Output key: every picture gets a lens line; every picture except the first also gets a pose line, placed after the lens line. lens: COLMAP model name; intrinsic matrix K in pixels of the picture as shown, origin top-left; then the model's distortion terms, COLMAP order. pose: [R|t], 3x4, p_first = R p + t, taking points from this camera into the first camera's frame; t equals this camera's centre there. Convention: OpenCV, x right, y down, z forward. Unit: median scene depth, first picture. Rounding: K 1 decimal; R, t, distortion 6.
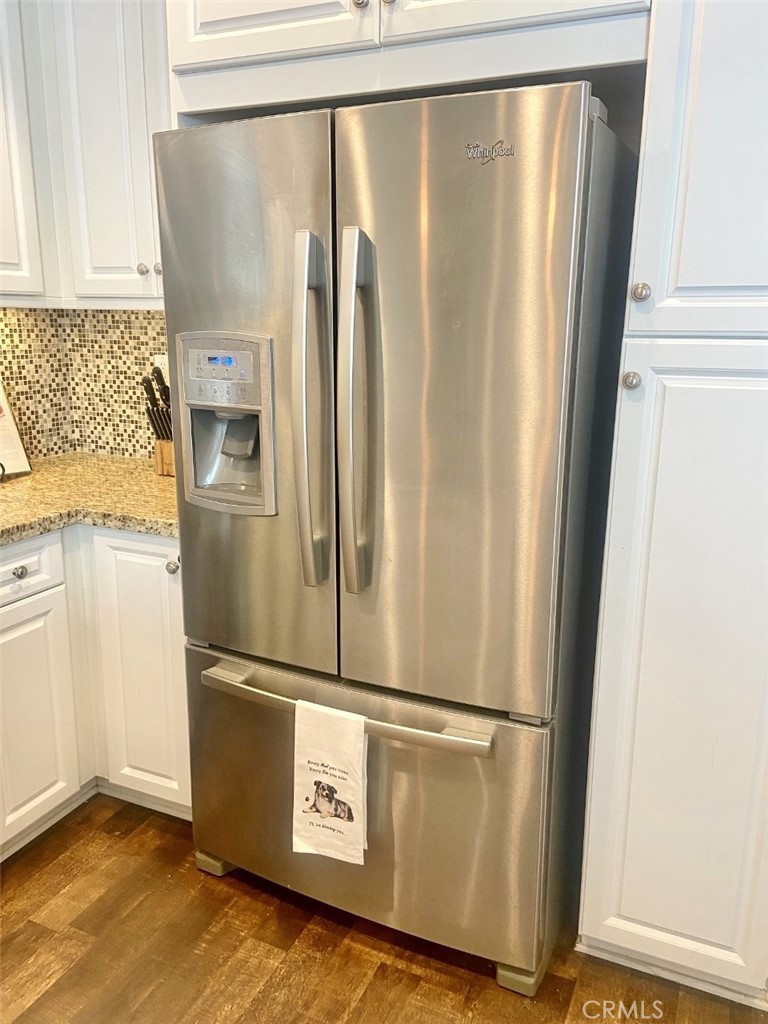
lens RADIAL K [[769.4, 0, 384.0], [0, 769.4, 512.0], [0, 0, 1]] dist [0.088622, -0.138297]
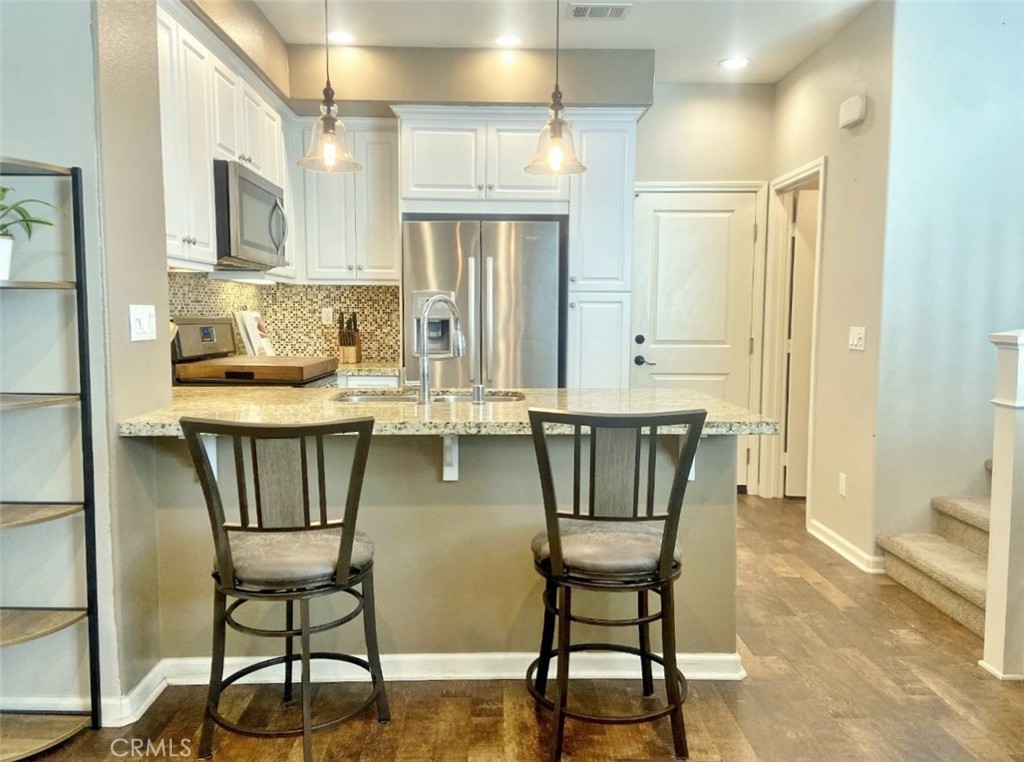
lens RADIAL K [[713.8, 0, 509.5], [0, 713.8, 400.0], [0, 0, 1]] dist [0.041871, -0.002761]
pose [[0.912113, -0.059720, 0.405565, -0.738770], [0.104100, 0.990644, -0.088246, 0.294578], [-0.396501, 0.122710, 0.909796, -1.006340]]
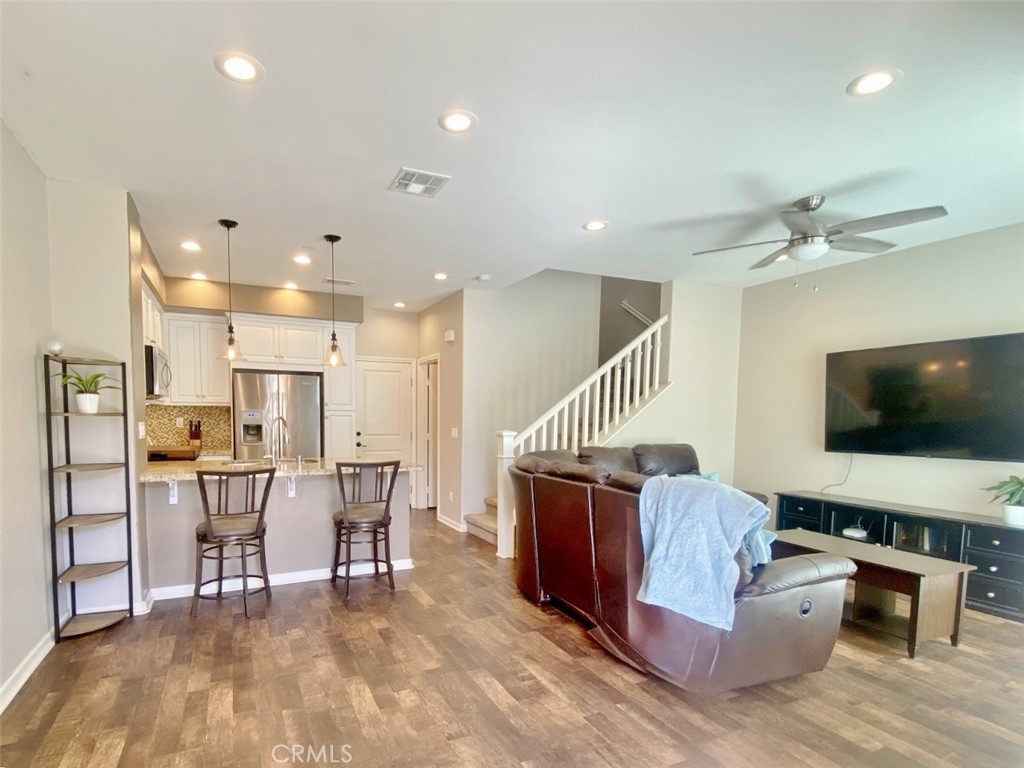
lens RADIAL K [[697.5, 0, 512.0], [0, 697.5, 384.0], [0, 0, 1]] dist [-0.005588, 0.000587]
pose [[0.620751, 0.012986, 0.783901, -2.100919], [0.178520, 0.971256, -0.157455, 0.483936], [-0.763413, 0.237682, 0.600589, -2.404666]]
